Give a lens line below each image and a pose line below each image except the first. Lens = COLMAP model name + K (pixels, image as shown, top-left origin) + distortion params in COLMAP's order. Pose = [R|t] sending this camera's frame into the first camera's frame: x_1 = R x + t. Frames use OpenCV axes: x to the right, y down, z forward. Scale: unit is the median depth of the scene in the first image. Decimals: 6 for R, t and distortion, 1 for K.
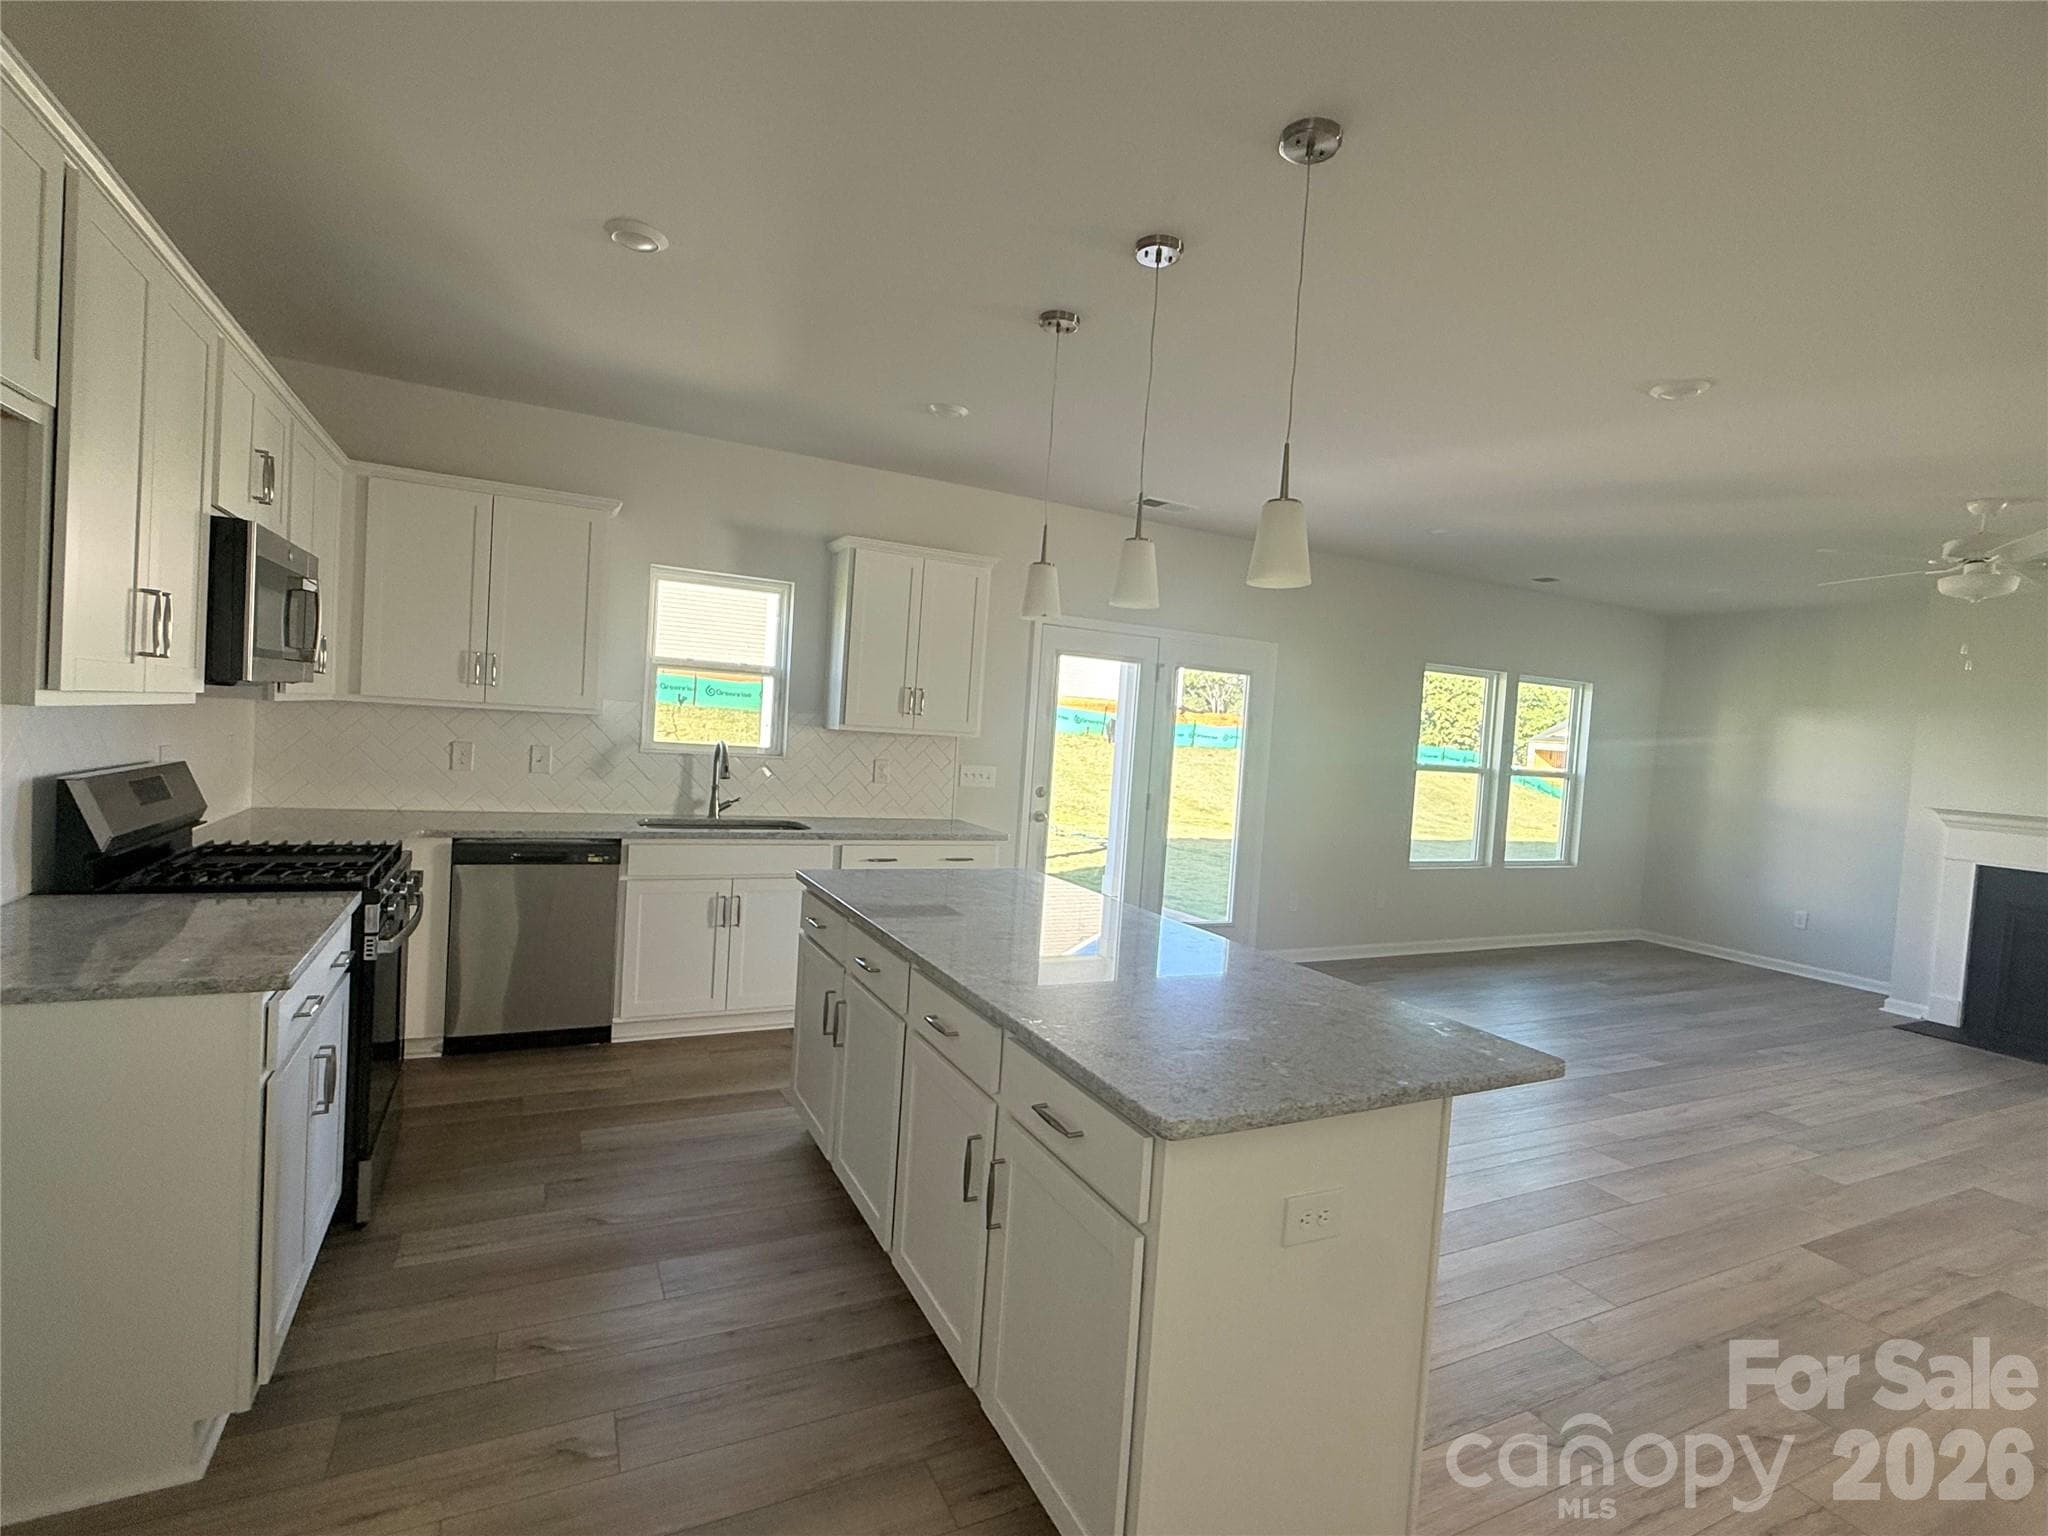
lens RADIAL K [[967.7, 0, 1027.1], [0, 967.7, 767.3], [0, 0, 1]] dist [0.003458, -0.000601]
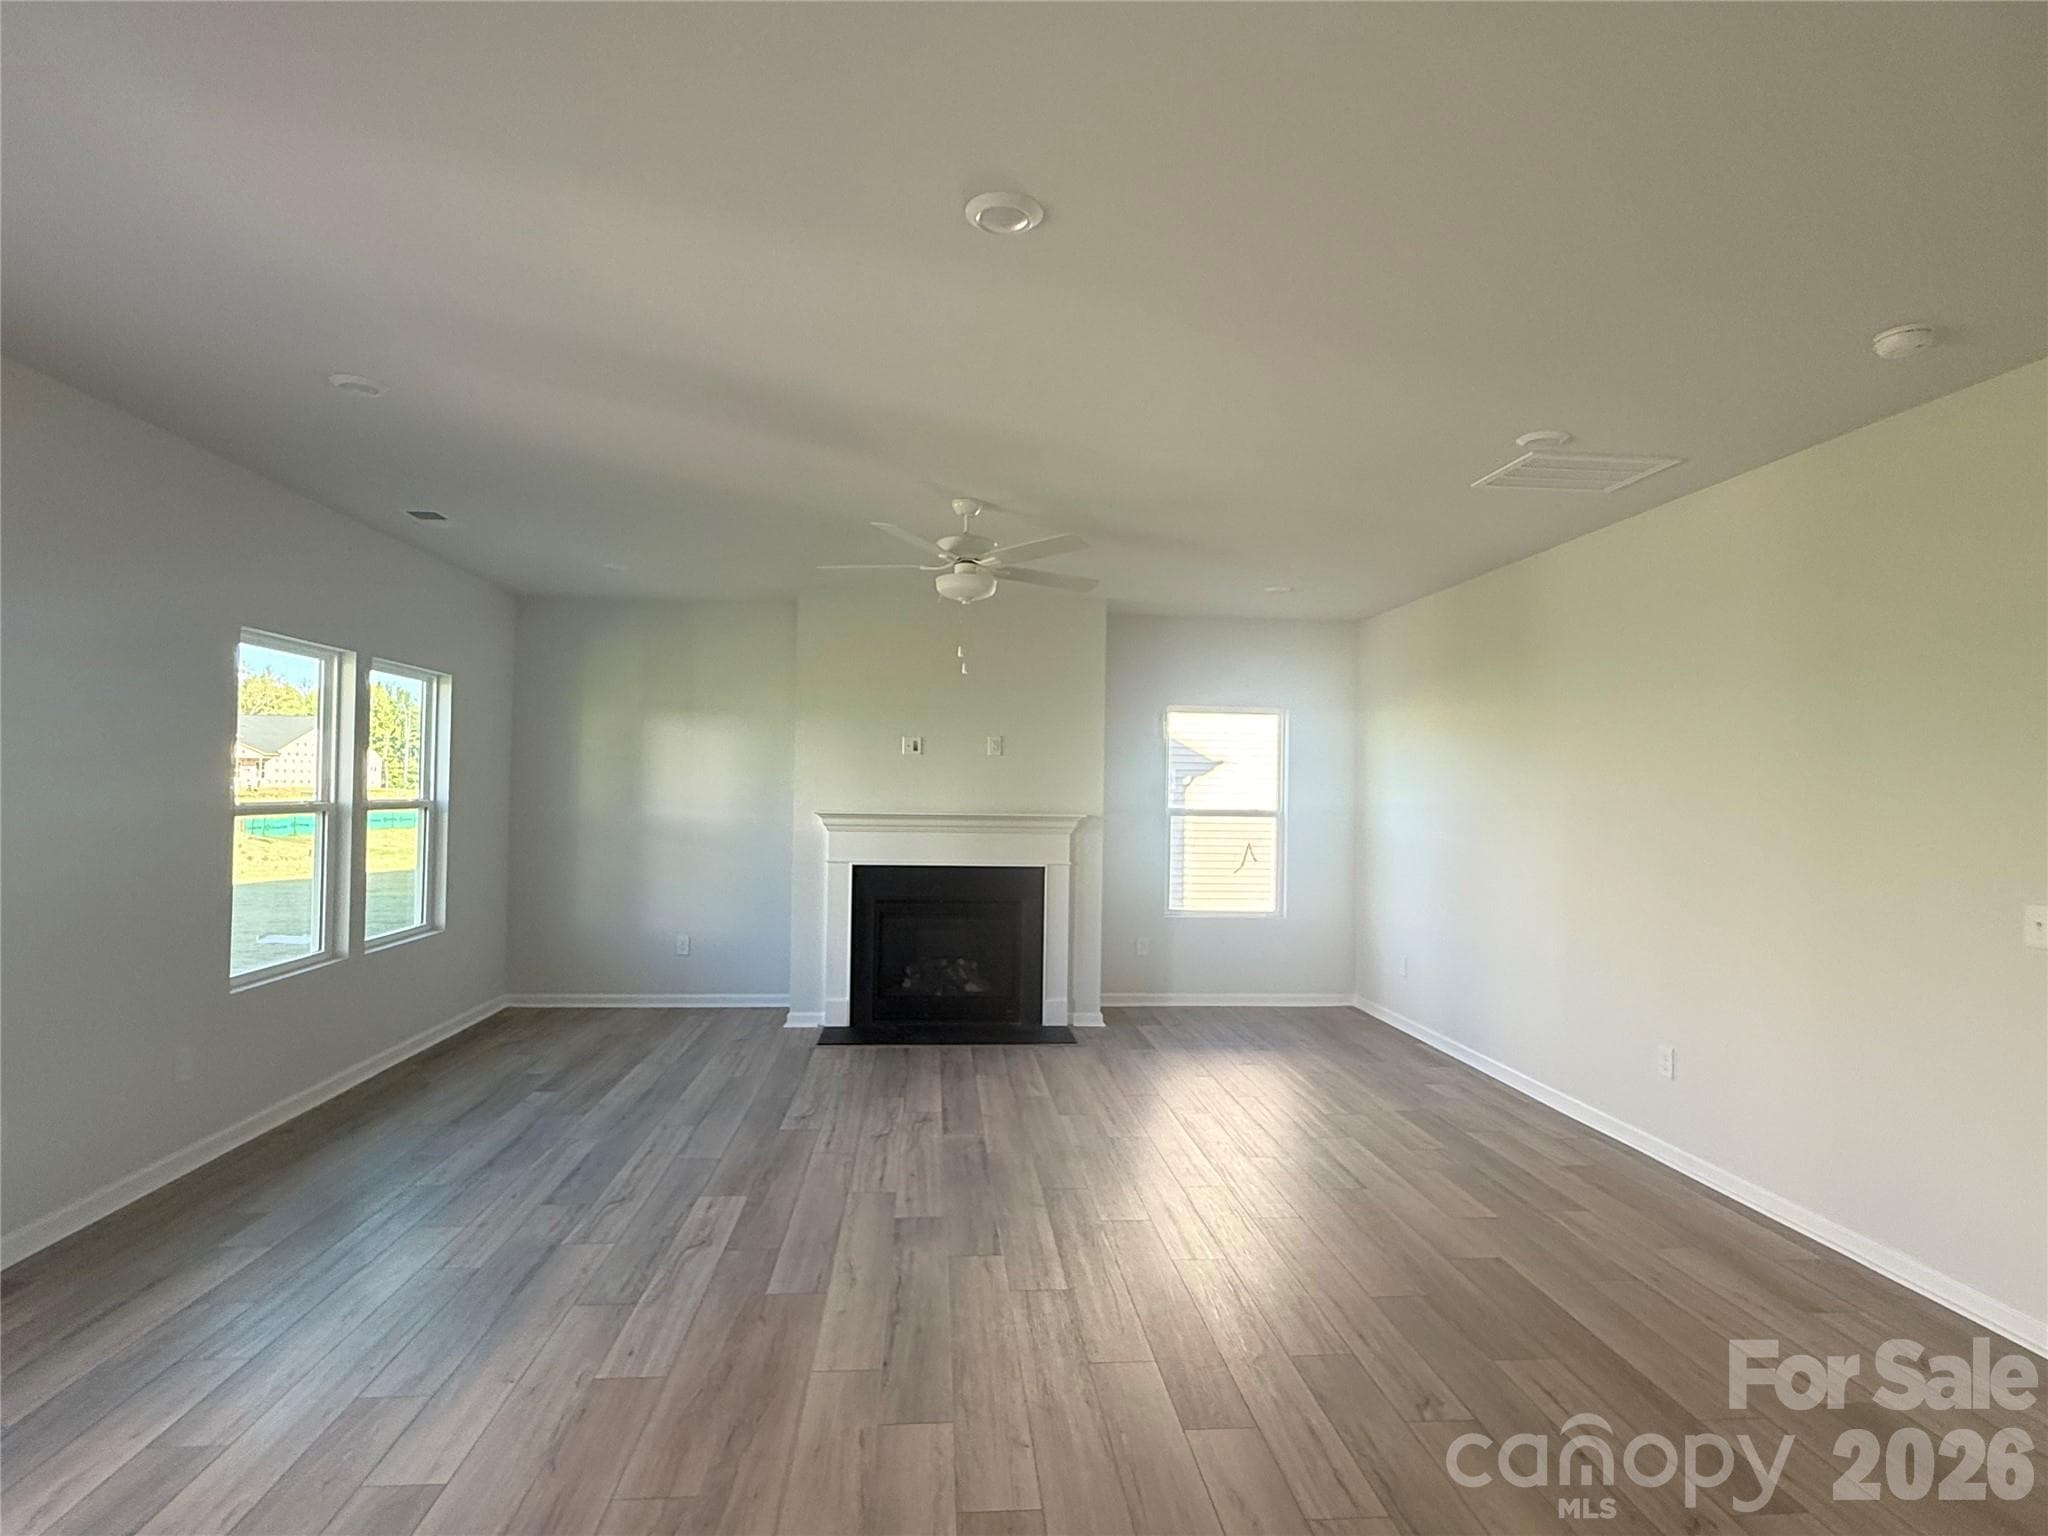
lens RADIAL K [[1056.8, 0, 1017.9], [0, 1056.8, 758.8], [0, 0, 1]] dist [-0.011546, -0.000639]
pose [[0.370310, -0.032987, 0.928322, 0.007572], [0.047942, 0.998716, 0.016364, -0.026963], [-0.927670, 0.038446, 0.371416, 0.508209]]
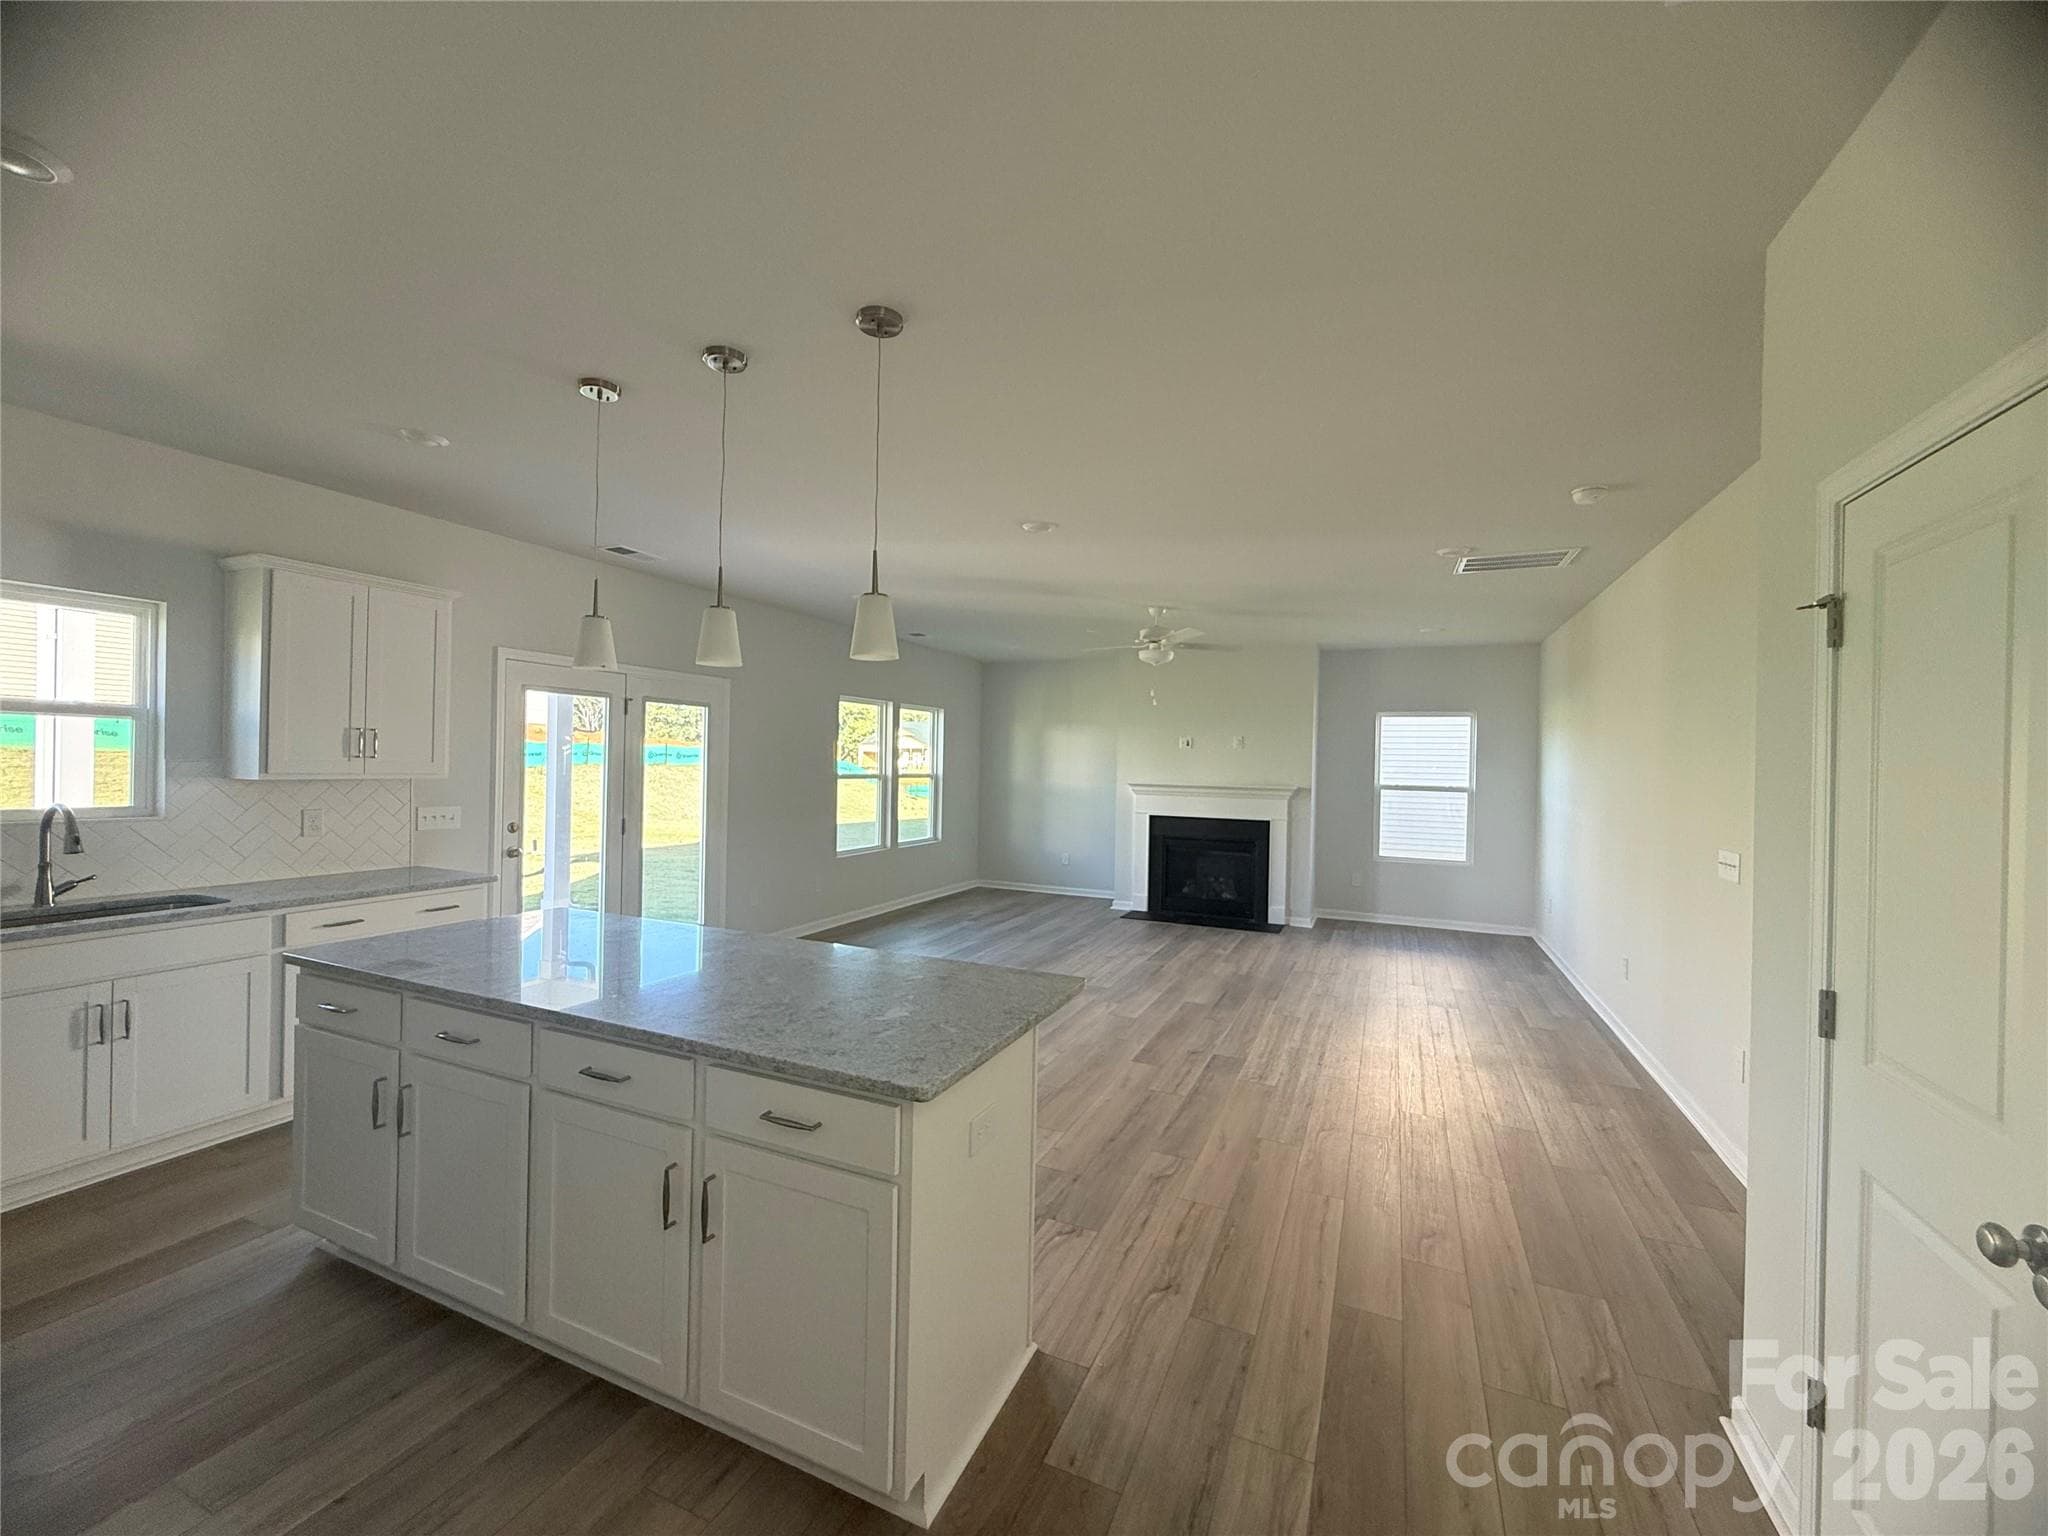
lens RADIAL K [[820.9, 0, 1025.2], [0, 820.9, 765.4], [0, 0, 1]] dist [-0.001620, 0.000027]
pose [[0.775025, -0.051897, 0.629796, -0.121391], [0.056928, 0.998304, 0.012207, -0.021123], [-0.629362, 0.026392, 0.776664, 0.012877]]
